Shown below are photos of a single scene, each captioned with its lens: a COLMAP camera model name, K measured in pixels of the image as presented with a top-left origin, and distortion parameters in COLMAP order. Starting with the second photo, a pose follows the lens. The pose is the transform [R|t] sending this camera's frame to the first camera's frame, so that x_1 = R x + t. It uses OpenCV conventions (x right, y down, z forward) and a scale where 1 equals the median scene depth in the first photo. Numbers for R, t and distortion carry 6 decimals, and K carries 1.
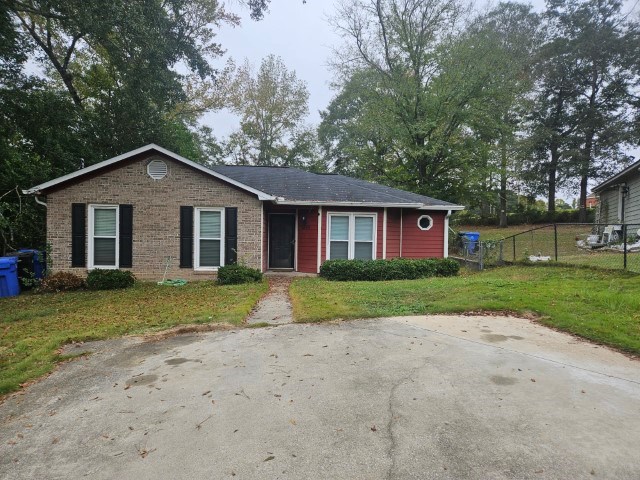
lens RADIAL K [[264.4, 0, 317.2], [0, 264.4, 240.4], [0, 0, 1]] dist [-0.001508, 0.000470]
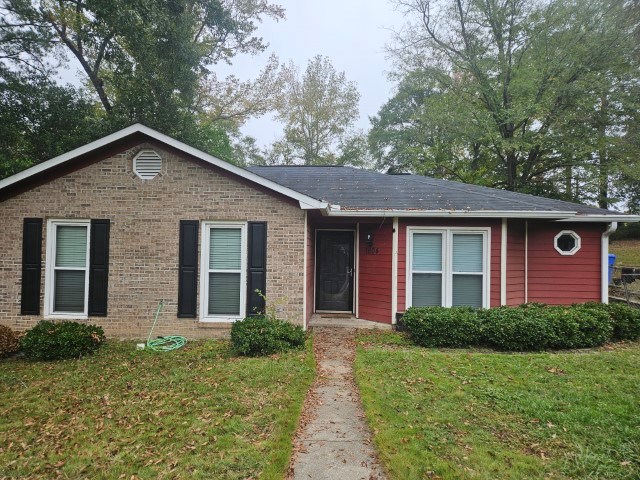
lens RADIAL K [[264.4, 0, 317.2], [0, 264.4, 240.4], [0, 0, 1]] dist [-0.001508, 0.000470]
pose [[0.986107, -0.002558, -0.166092, -0.066227], [-0.006760, 0.998435, -0.055515, -0.037170], [0.165974, 0.055867, 0.984546, 0.329887]]
